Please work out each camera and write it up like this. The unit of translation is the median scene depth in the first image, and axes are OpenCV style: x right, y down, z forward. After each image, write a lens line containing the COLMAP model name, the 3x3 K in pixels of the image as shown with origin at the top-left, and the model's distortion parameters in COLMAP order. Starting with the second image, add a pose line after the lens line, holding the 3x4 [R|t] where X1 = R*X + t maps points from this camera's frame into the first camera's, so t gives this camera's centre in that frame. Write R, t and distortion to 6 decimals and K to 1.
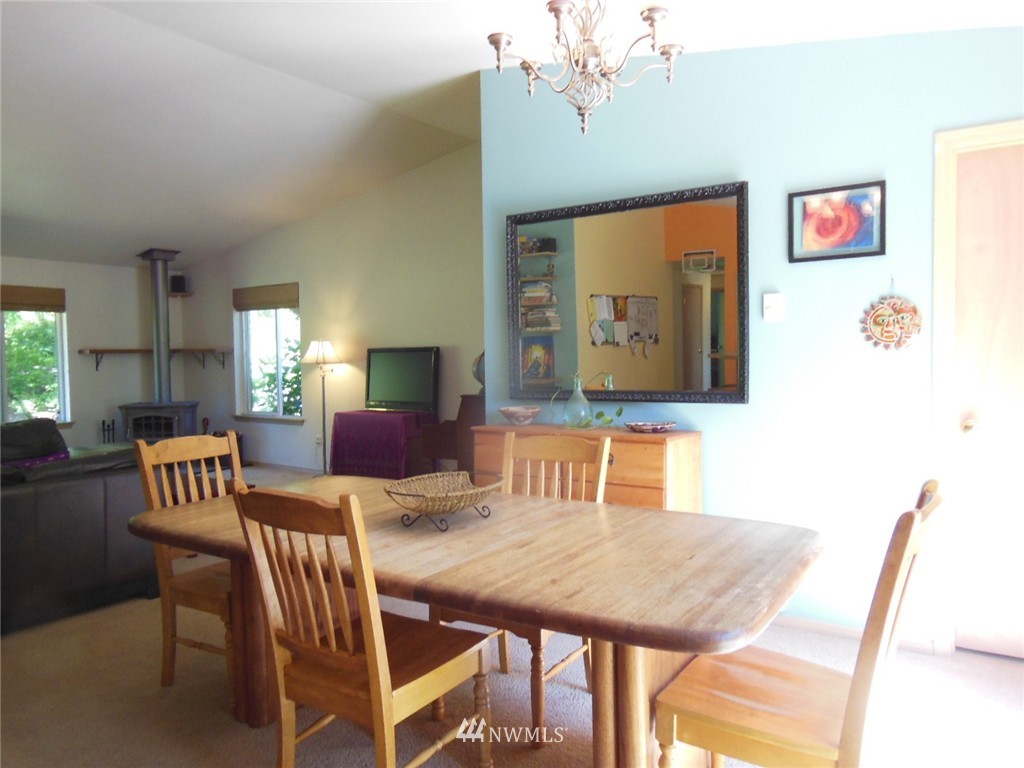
lens RADIAL K [[747.4, 0, 512.0], [0, 747.4, 384.0], [0, 0, 1]] dist [0.001342, 0.034955]
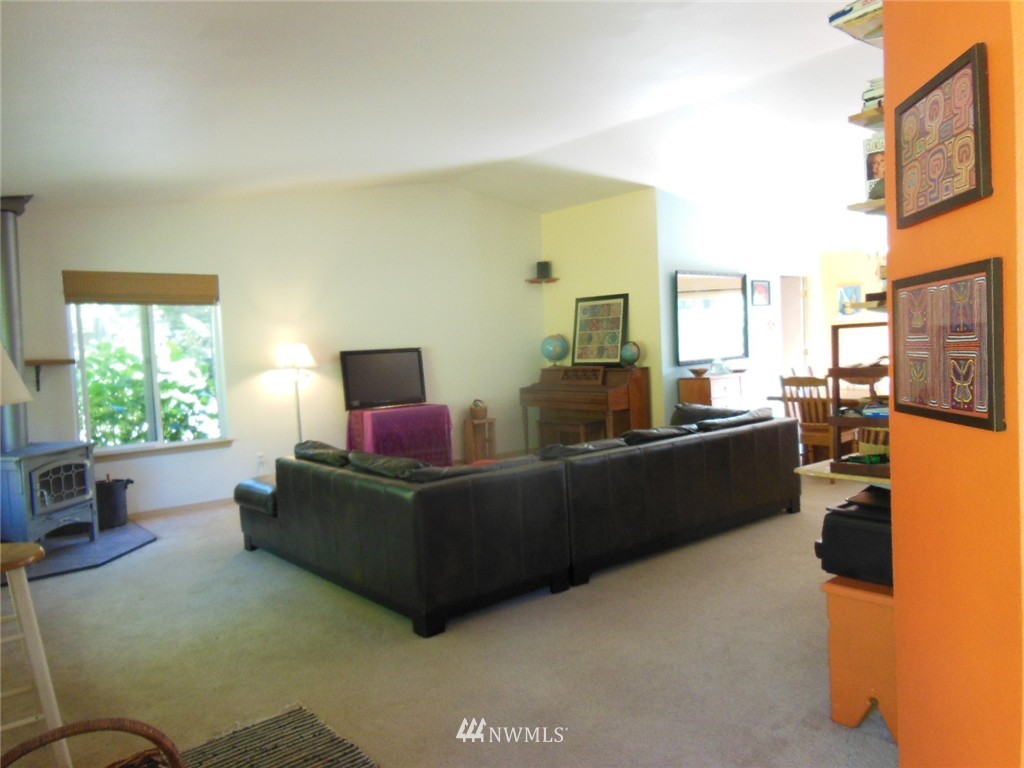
lens RADIAL K [[747.4, 0, 512.0], [0, 747.4, 384.0], [0, 0, 1]] dist [0.001342, 0.034955]
pose [[0.262665, -0.057016, 0.963201, -0.983446], [0.069887, 0.996755, 0.039944, -0.024703], [-0.962353, 0.056823, 0.265798, 0.462698]]
